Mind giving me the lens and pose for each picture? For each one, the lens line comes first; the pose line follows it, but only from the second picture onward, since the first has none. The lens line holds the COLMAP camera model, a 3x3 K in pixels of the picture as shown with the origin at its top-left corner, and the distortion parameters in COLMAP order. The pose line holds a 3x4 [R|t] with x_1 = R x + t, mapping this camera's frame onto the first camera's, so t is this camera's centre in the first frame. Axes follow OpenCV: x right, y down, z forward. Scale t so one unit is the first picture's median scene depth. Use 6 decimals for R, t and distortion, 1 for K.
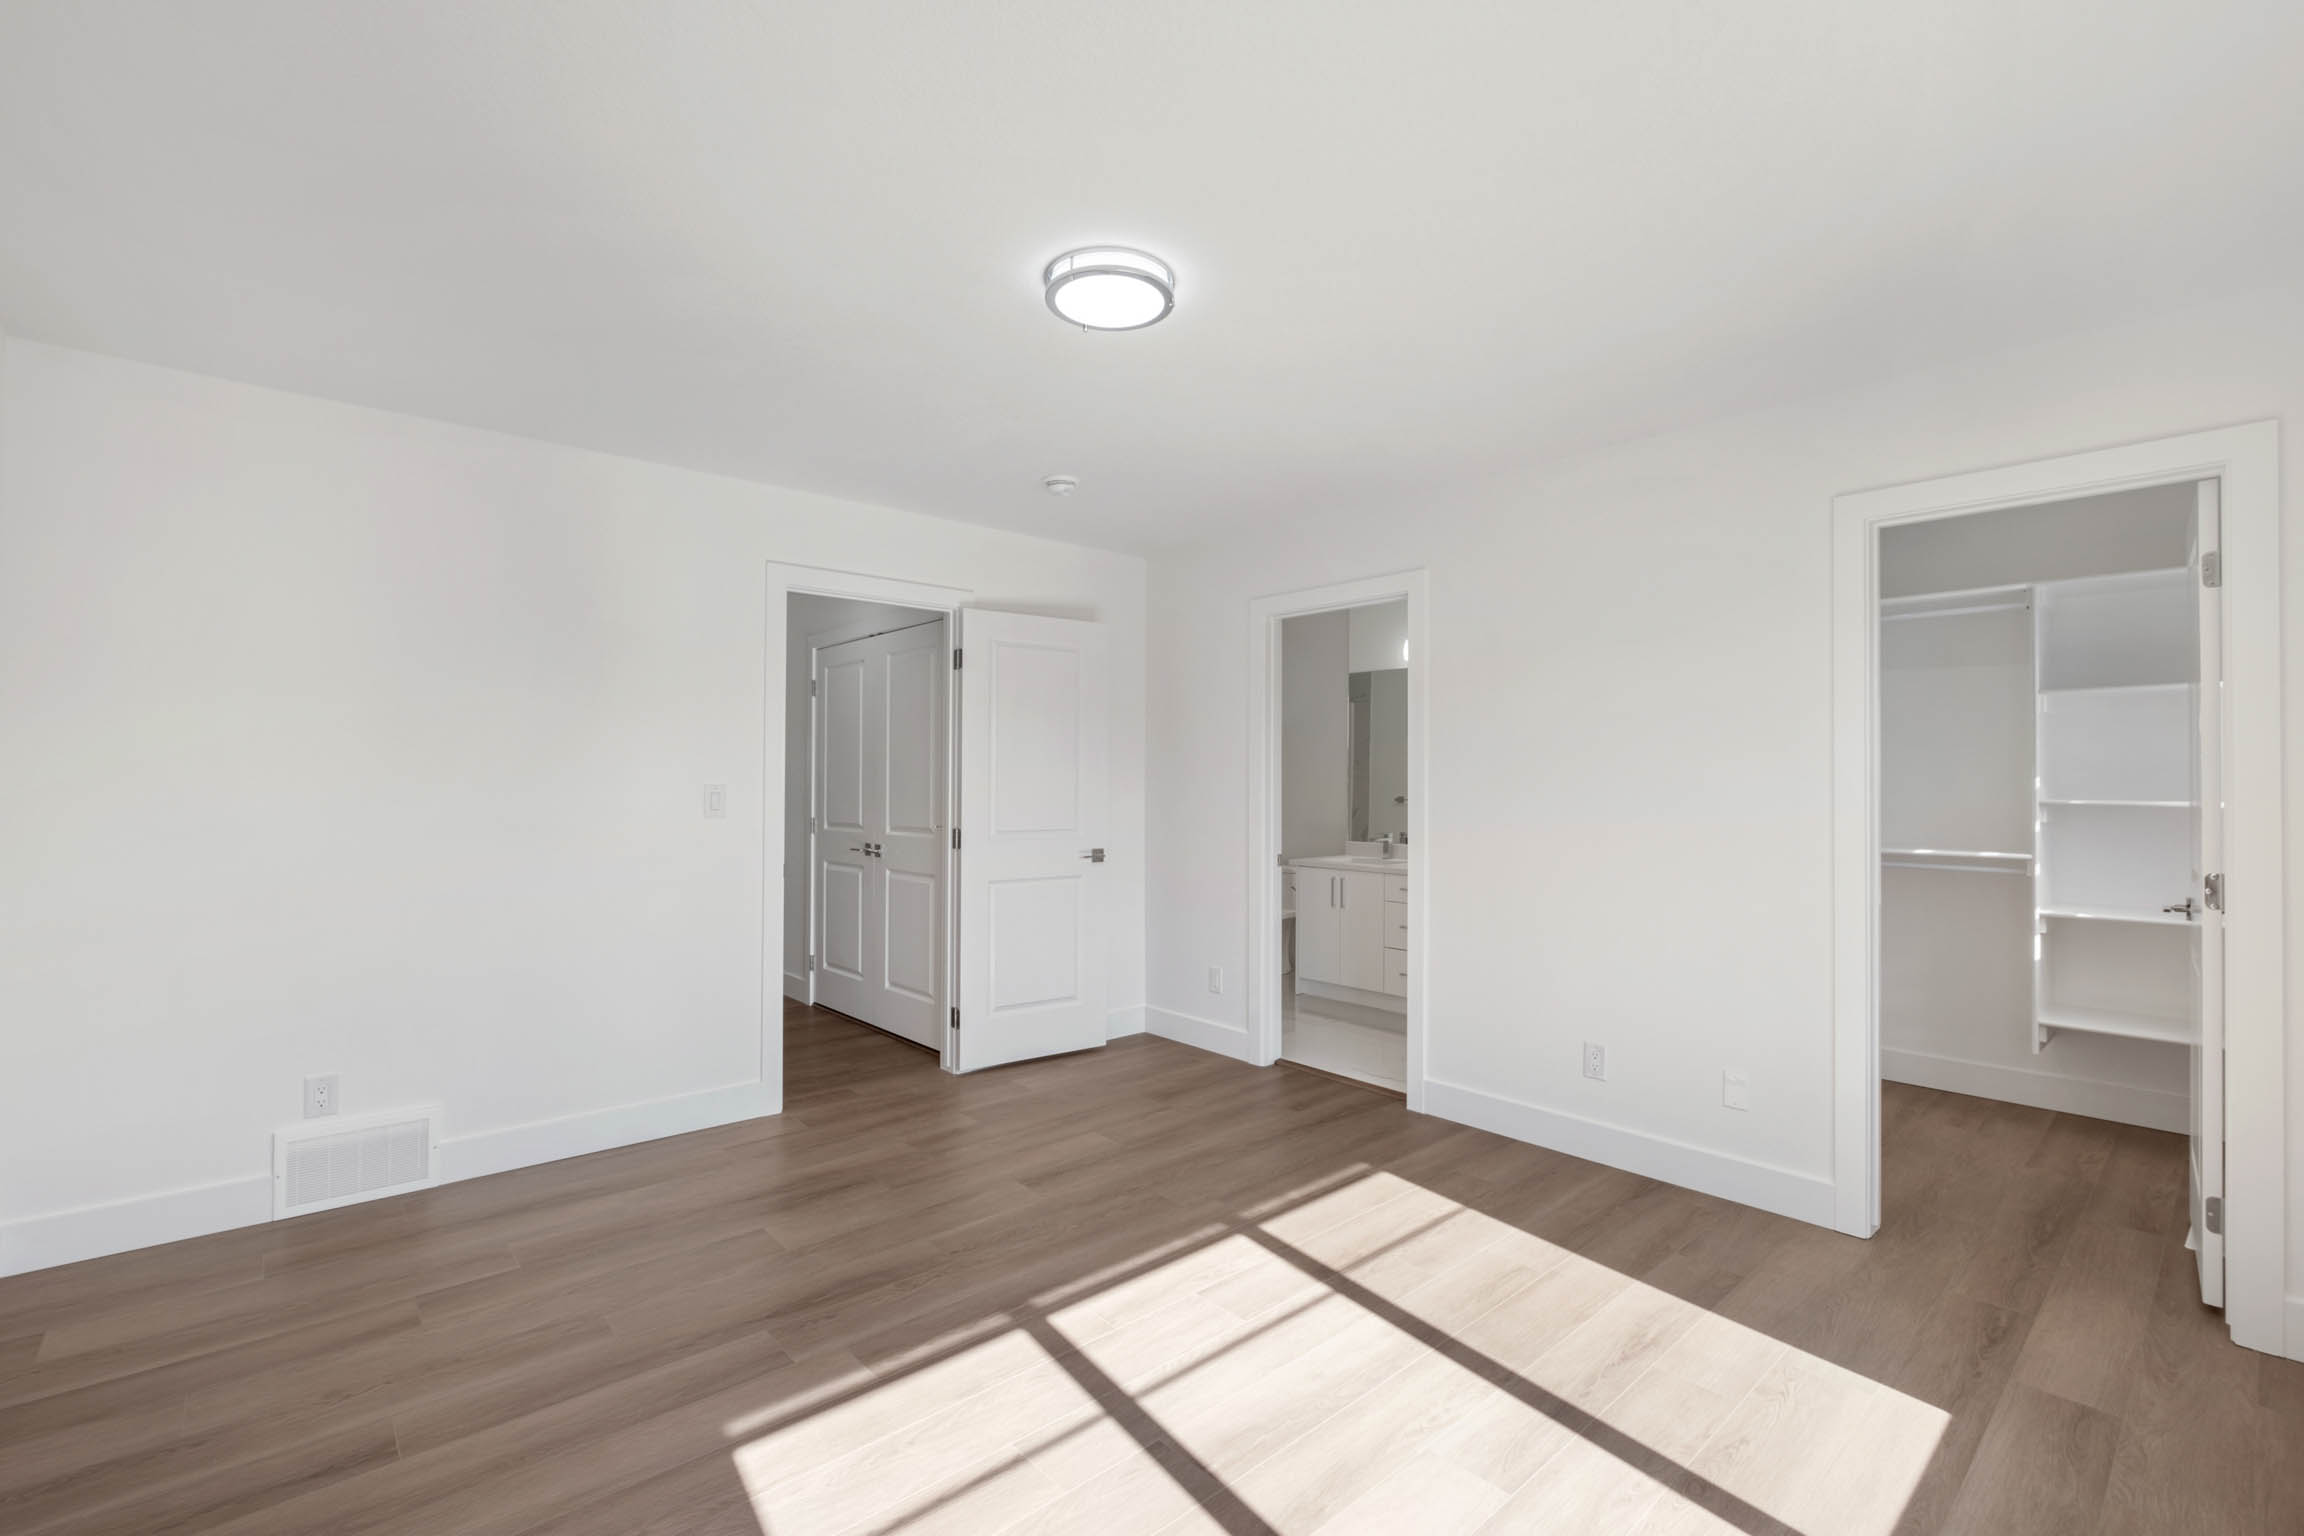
lens RADIAL K [[979.9, 0, 1152.8], [0, 979.9, 774.3], [0, 0, 1]] dist [0.002270, 0.000122]
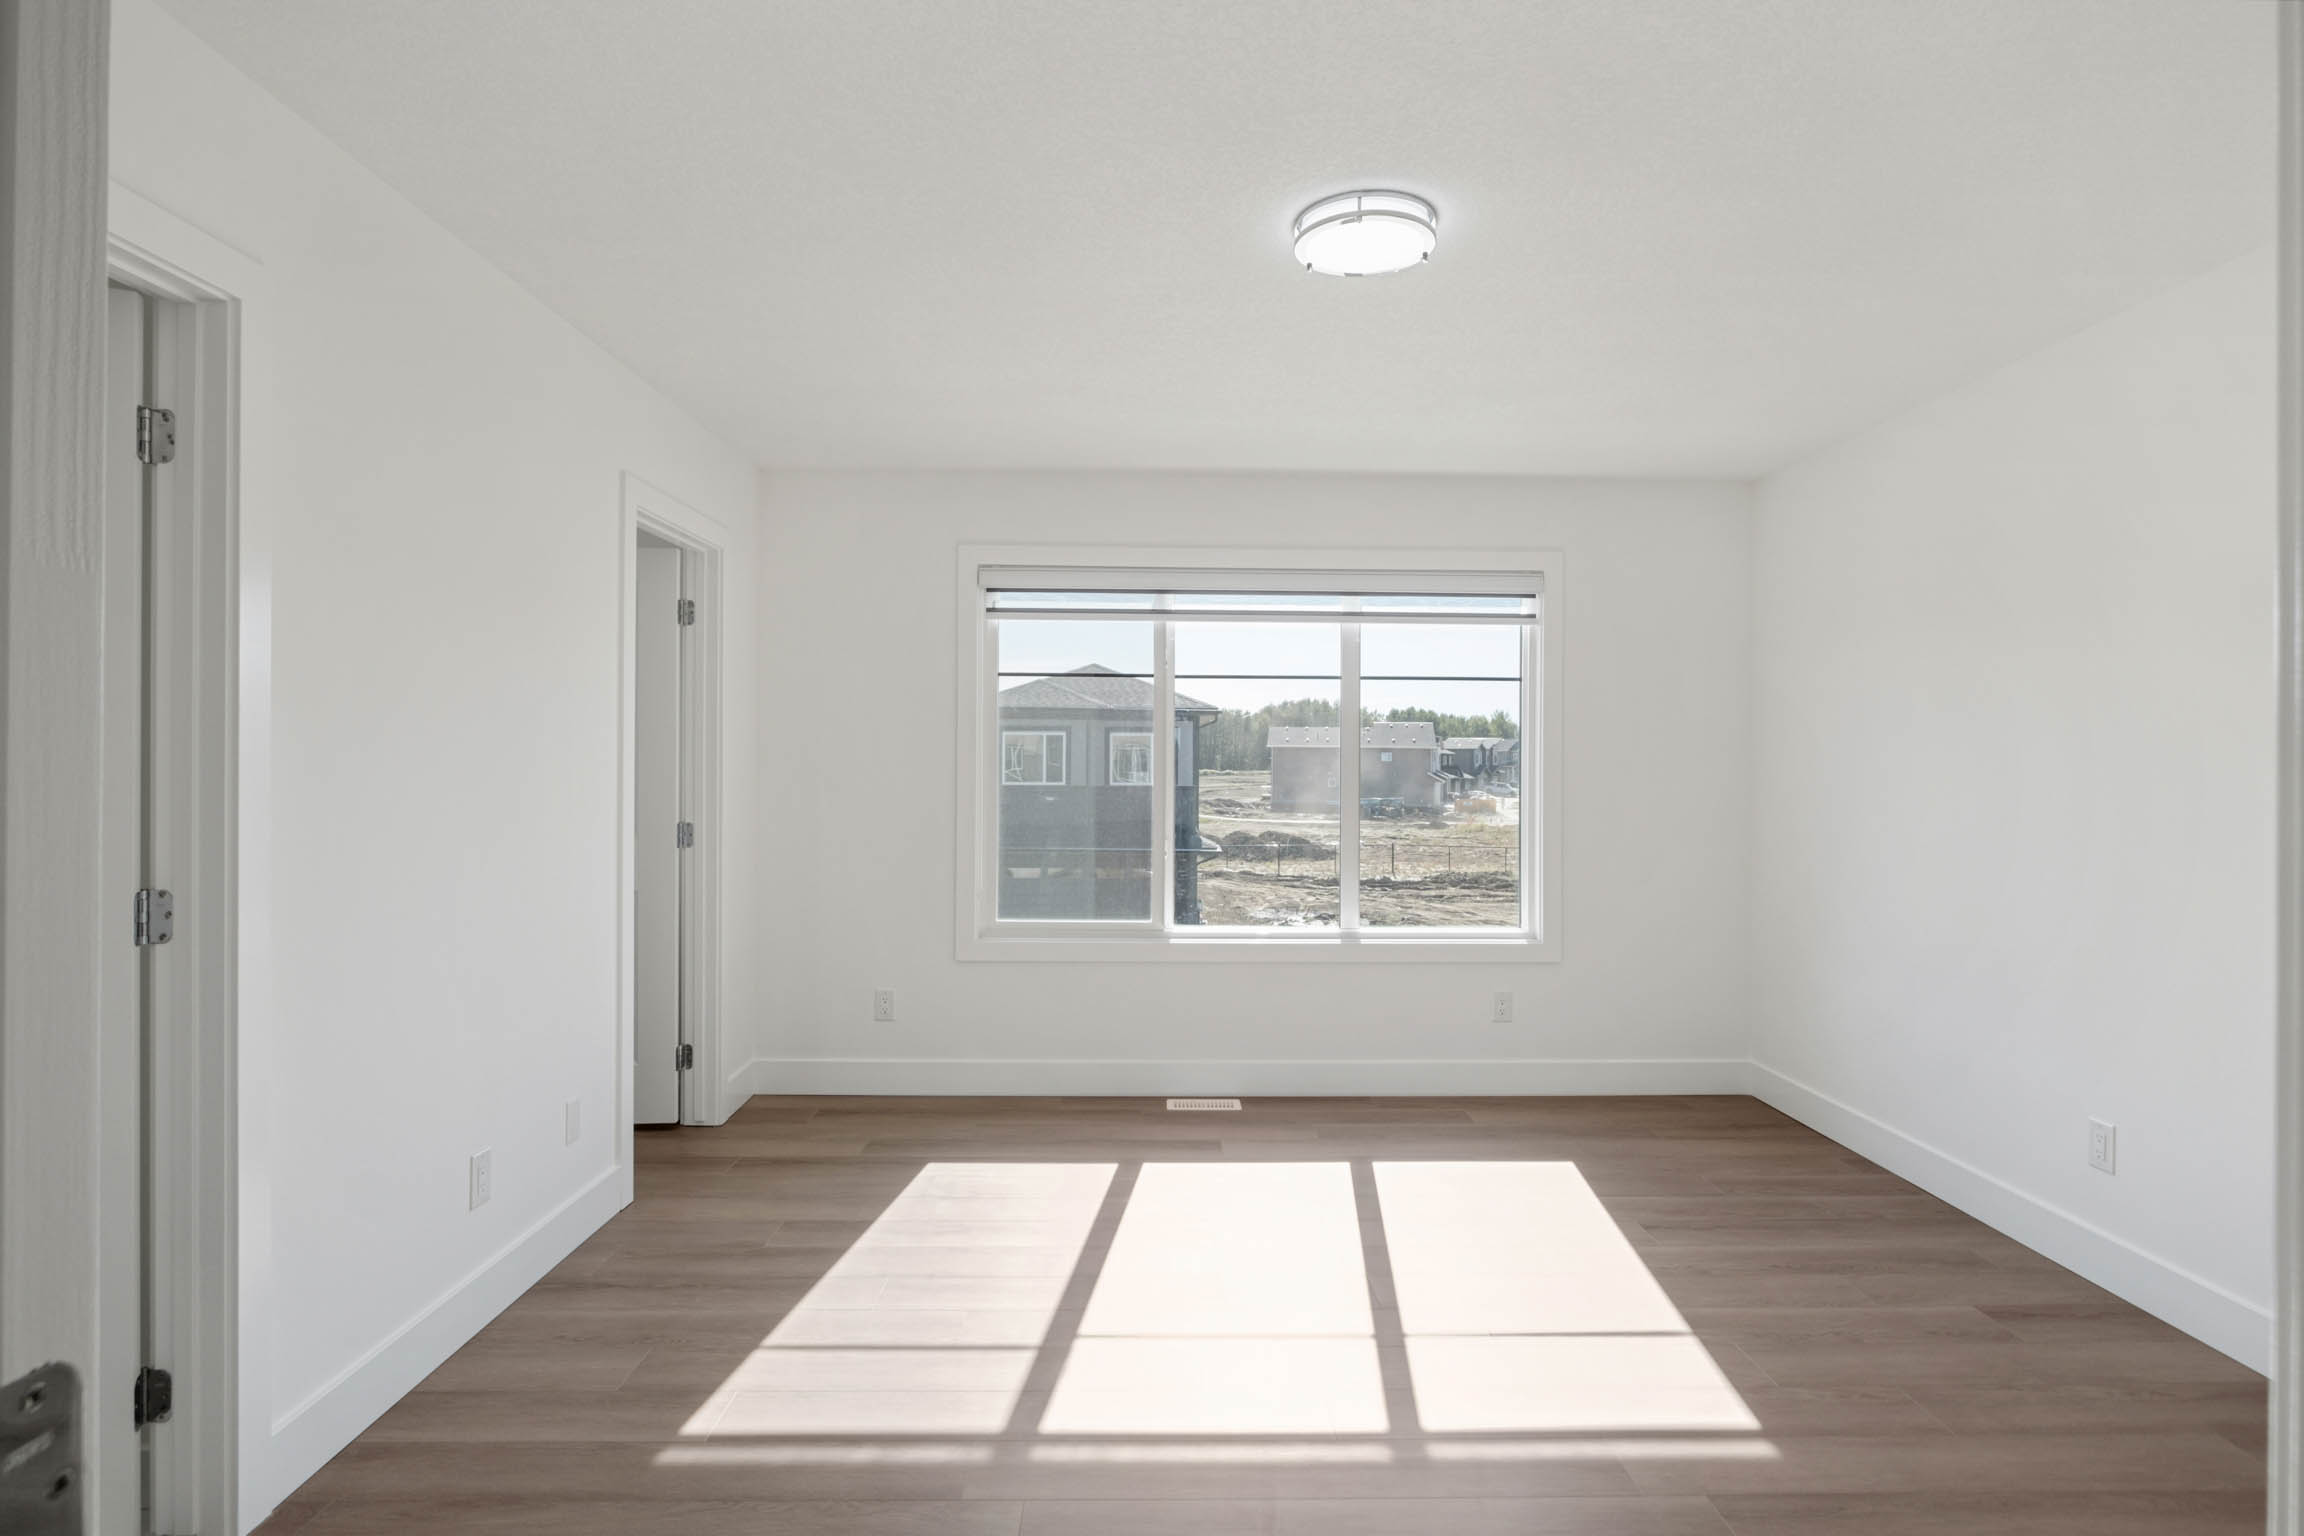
lens RADIAL K [[1199.9, 0, 1154.8], [0, 1199.9, 774.8], [0, 0, 1]] dist [0.000399, 0.000227]
pose [[-0.763676, -0.011572, 0.645496, -0.521123], [-0.020022, 0.999783, -0.005765, 0.021257], [-0.645290, -0.017327, -0.763742, 1.657532]]
